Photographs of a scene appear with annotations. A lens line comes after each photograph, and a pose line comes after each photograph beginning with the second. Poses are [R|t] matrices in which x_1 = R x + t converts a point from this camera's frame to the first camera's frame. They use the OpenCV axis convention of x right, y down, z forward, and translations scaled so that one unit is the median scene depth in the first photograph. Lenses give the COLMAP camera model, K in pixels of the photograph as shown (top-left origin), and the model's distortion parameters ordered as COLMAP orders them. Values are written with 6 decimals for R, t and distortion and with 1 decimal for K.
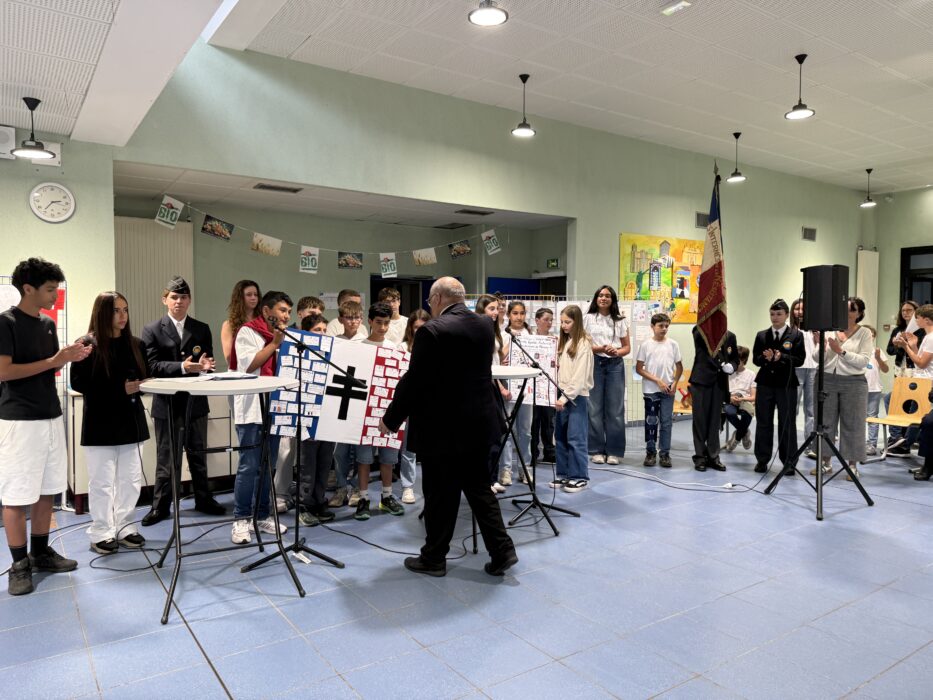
lens RADIAL K [[655.7, 0, 420.7], [0, 655.7, 354.4], [0, 0, 1]] dist [-0.010483, -0.012143]
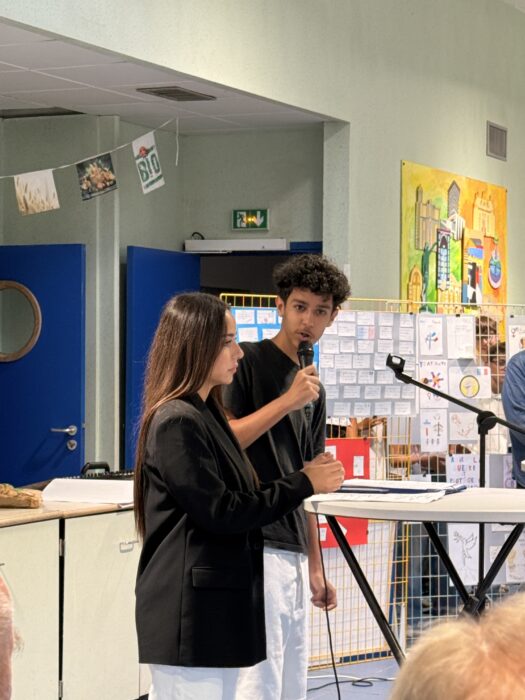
lens RADIAL K [[1861.3, 0, 262.6], [0, 1861.3, 351.1], [0, 0, 1]] dist [-0.008338, 0.000000]
pose [[0.840647, 0.009790, 0.541496, -0.448097], [0.015313, 0.999007, -0.041834, -0.003517], [-0.541368, 0.043460, 0.839662, -0.011460]]
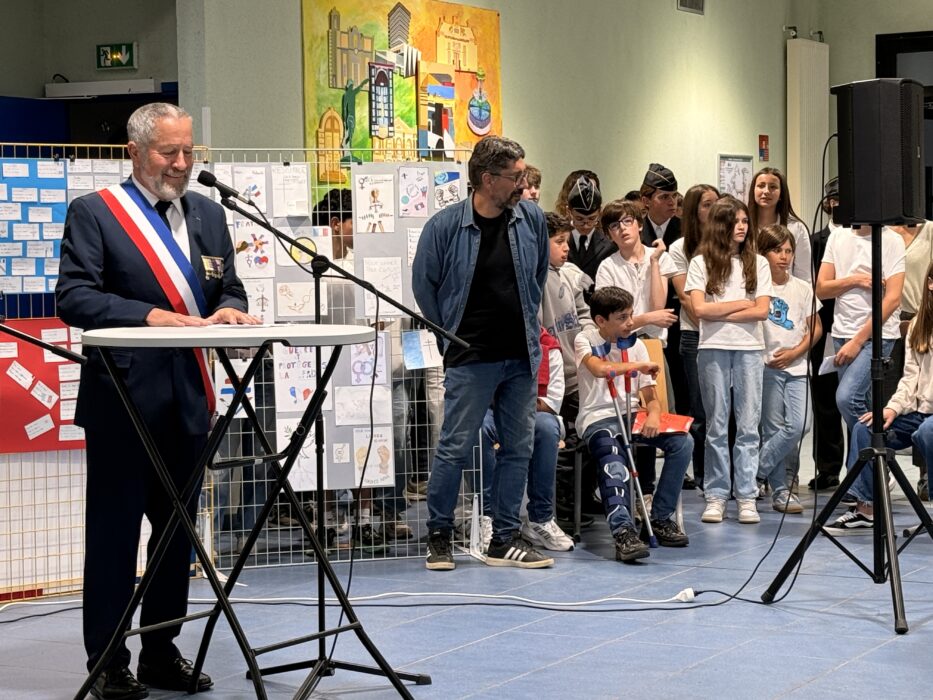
lens RADIAL K [[2226.8, 0, 461.9], [0, 2226.8, 346.4], [0, 0, 1]] dist [0.167377, 0.000000]
pose [[0.875100, -0.037491, 0.482487, -0.219511], [0.039703, 0.999196, 0.005632, 0.015439], [-0.482310, 0.014227, 0.875885, -0.129047]]
